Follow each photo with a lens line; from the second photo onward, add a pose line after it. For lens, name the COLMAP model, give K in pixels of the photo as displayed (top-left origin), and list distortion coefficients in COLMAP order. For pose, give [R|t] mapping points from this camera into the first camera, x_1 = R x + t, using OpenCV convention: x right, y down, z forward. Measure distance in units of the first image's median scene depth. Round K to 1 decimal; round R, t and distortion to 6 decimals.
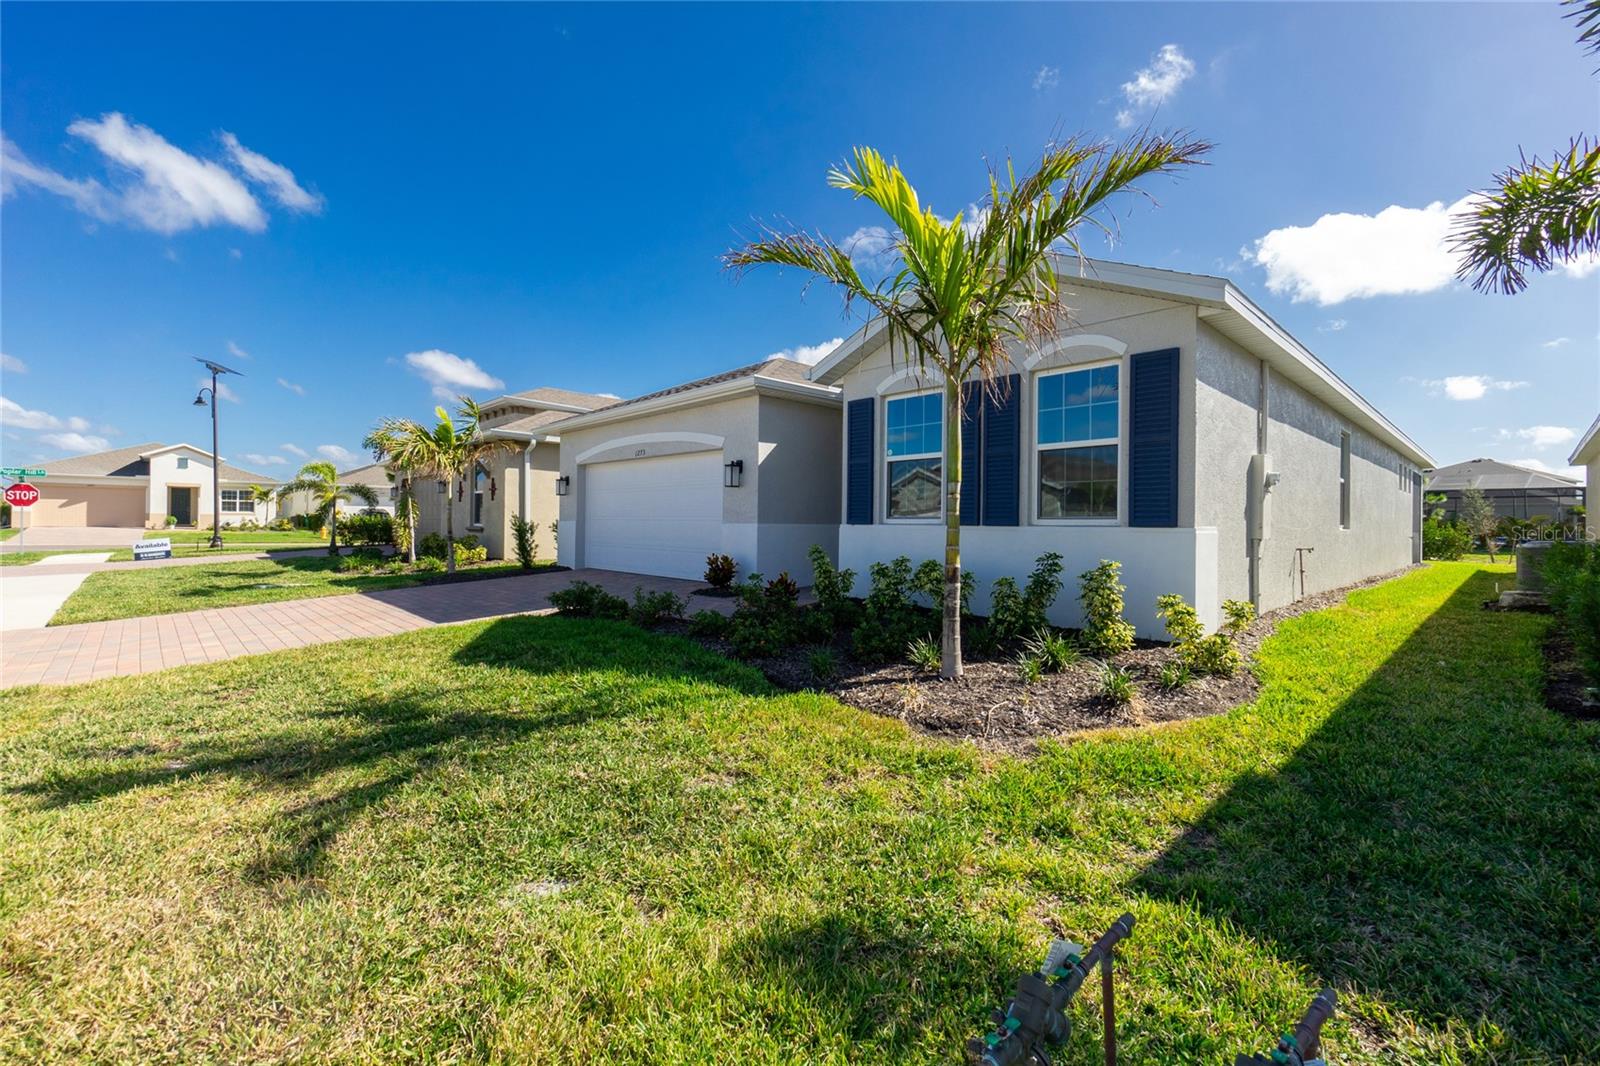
lens RADIAL K [[683.1, 0, 796.4], [0, 683.1, 523.8], [0, 0, 1]] dist [-0.002585, -0.000437]
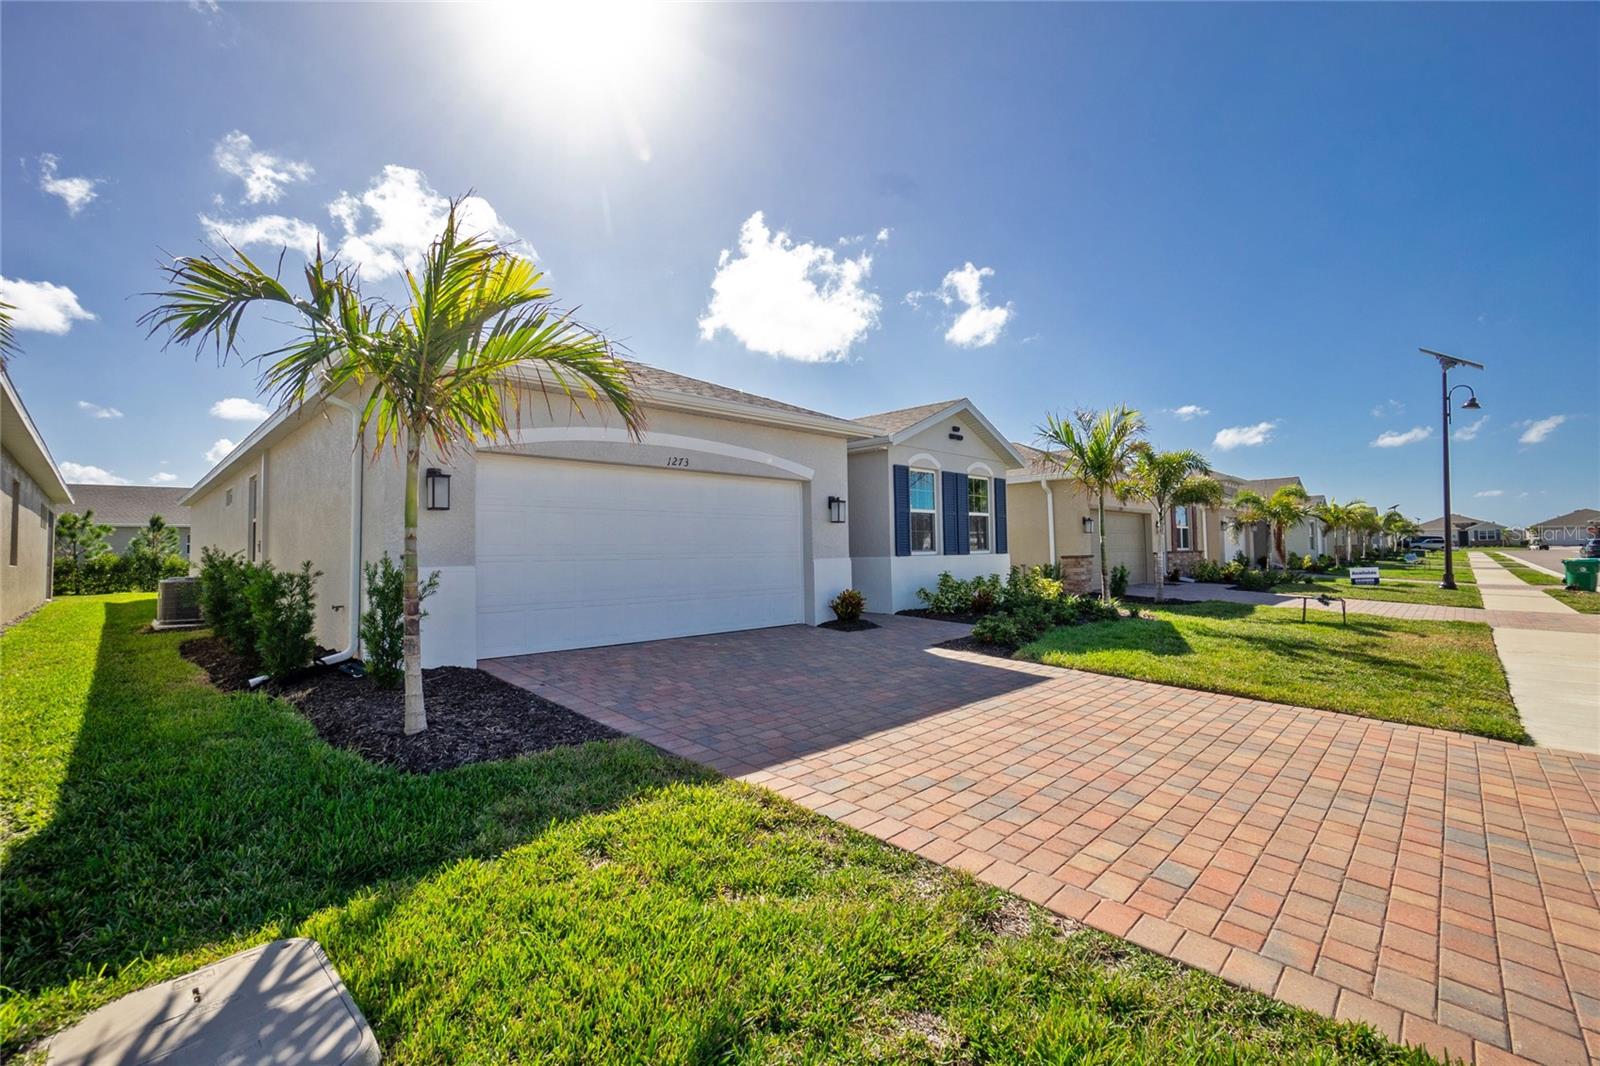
lens RADIAL K [[683.1, 0, 796.4], [0, 683.1, 523.8], [0, 0, 1]] dist [-0.002585, -0.000437]
pose [[0.007582, 0.032747, 0.999435, -0.704015], [0.013741, 0.999366, -0.032849, -0.011819], [-0.999877, 0.013982, 0.007127, 0.659319]]
